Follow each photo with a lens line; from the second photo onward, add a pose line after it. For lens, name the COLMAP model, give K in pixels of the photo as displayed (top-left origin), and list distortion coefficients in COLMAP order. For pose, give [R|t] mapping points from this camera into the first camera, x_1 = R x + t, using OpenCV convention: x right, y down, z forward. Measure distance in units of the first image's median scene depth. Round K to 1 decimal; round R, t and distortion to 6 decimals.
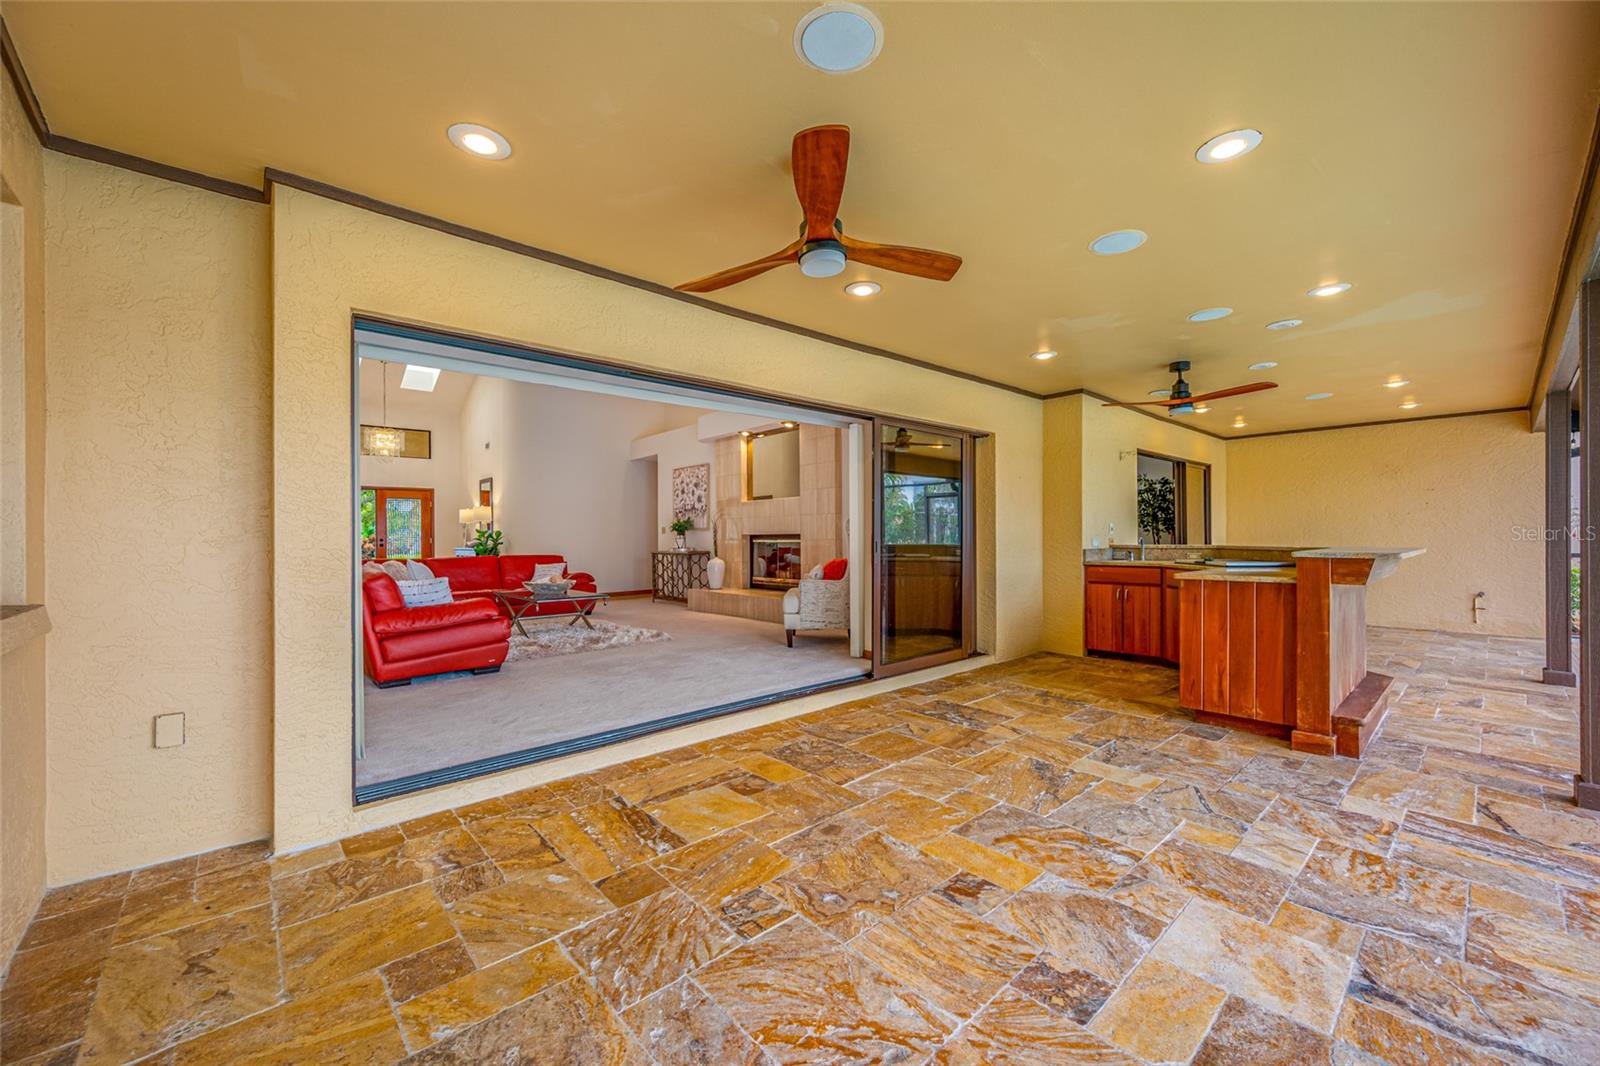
lens RADIAL K [[635.7, 0, 800.9], [0, 635.7, 527.6], [0, 0, 1]] dist [0.000404, -0.000071]
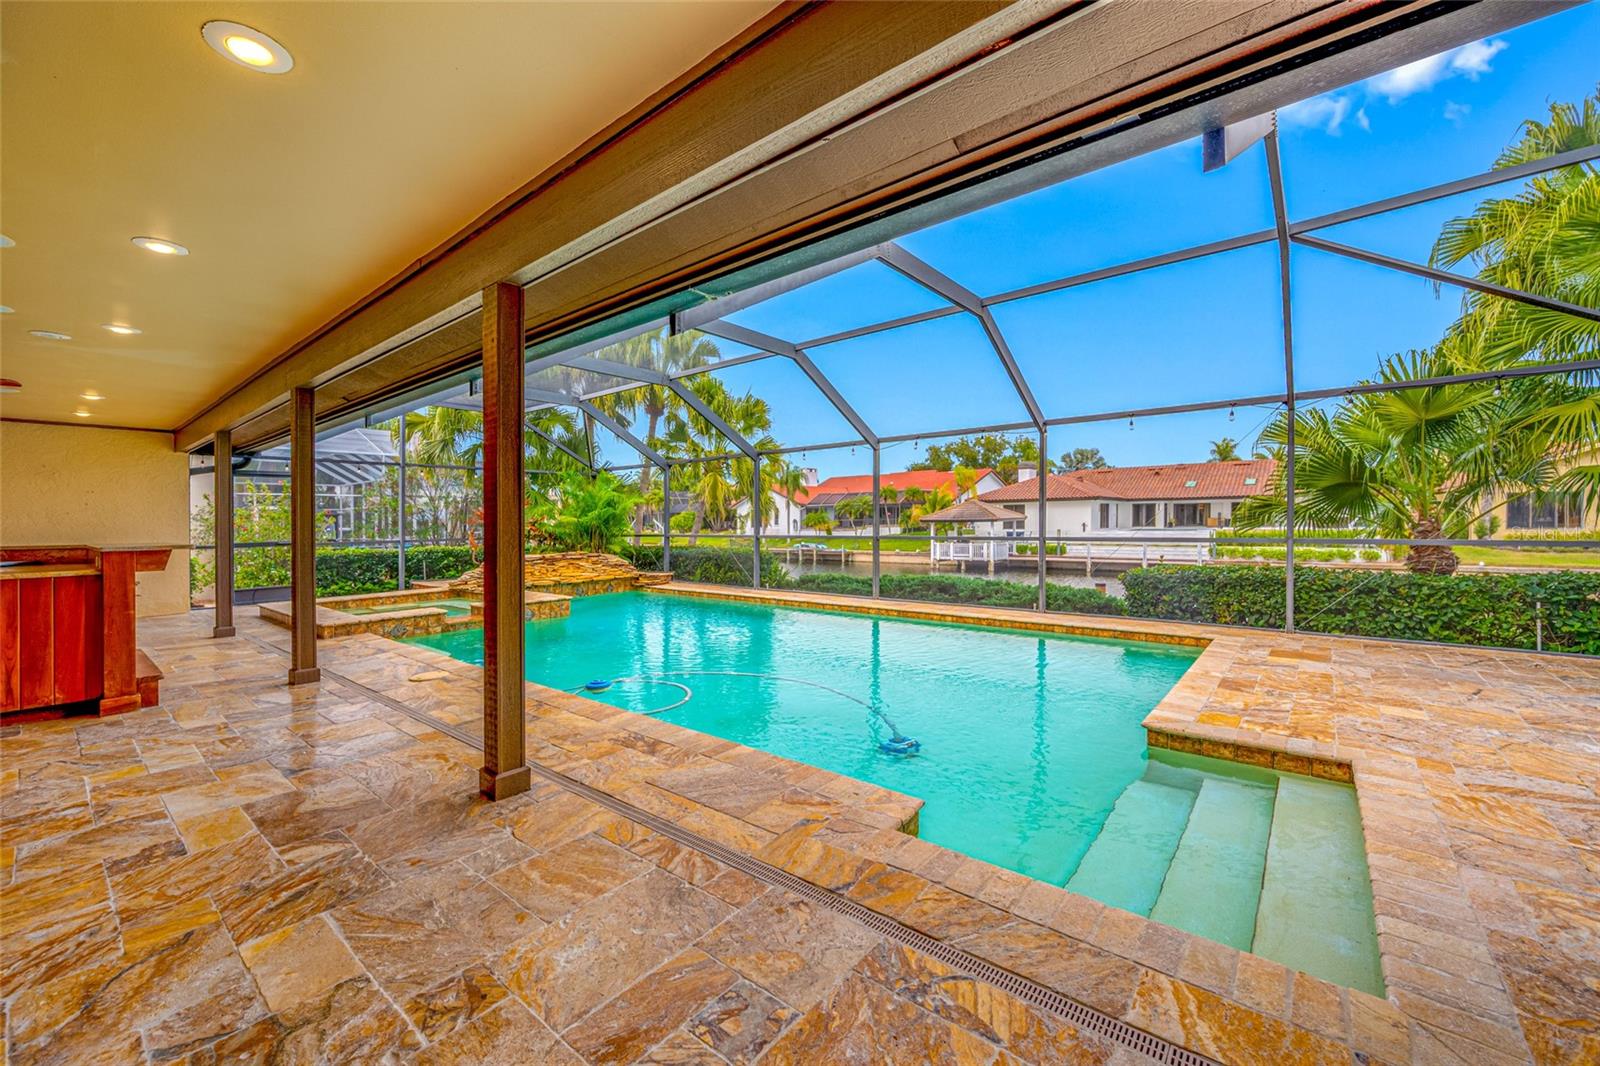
lens RADIAL K [[635.7, 0, 800.9], [0, 635.7, 527.6], [0, 0, 1]] dist [0.000404, -0.000071]
pose [[-0.143637, -0.001394, 0.989630, -0.414265], [0.001094, 0.999998, 0.001567, 0.001004], [-0.989630, 0.001308, -0.143635, -0.076236]]
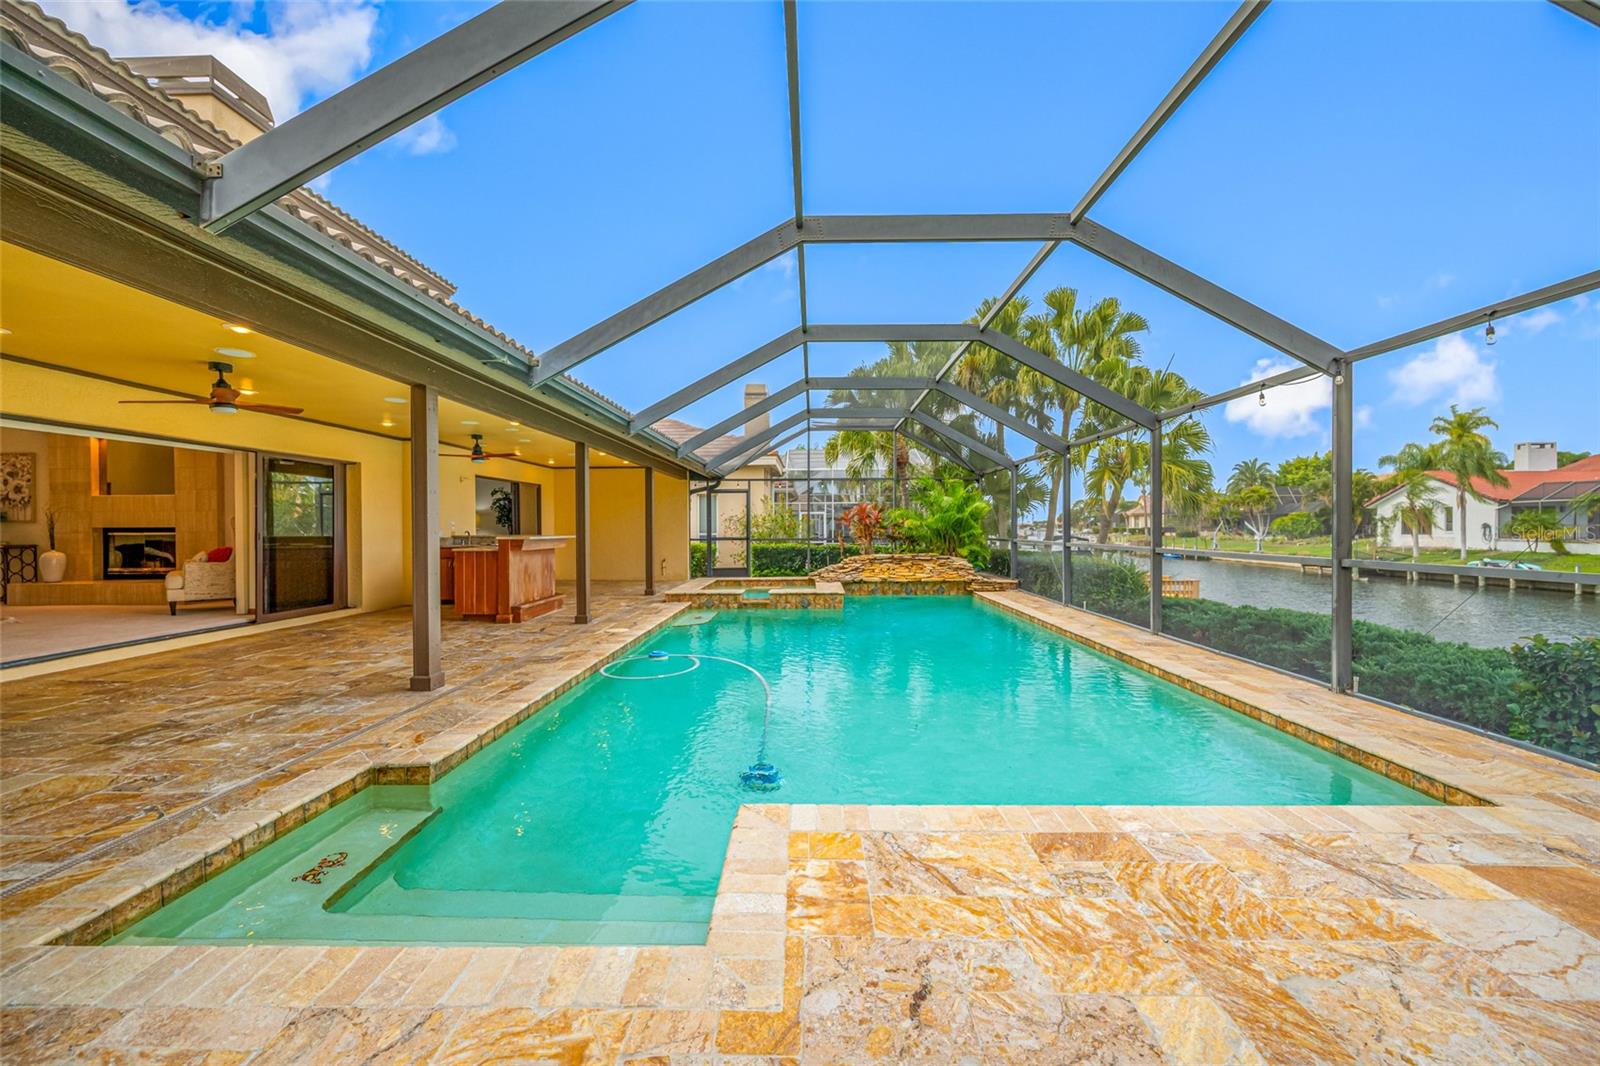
lens RADIAL K [[634.0, 0, 795.0], [0, 634.0, 532.2], [0, 0, 1]] dist [0.000940, -0.000332]
pose [[0.687779, -0.000150, 0.725920, -0.104060], [-0.012023, 0.999860, 0.011598, -0.013740], [-0.725820, -0.016705, 0.687681, -0.992262]]
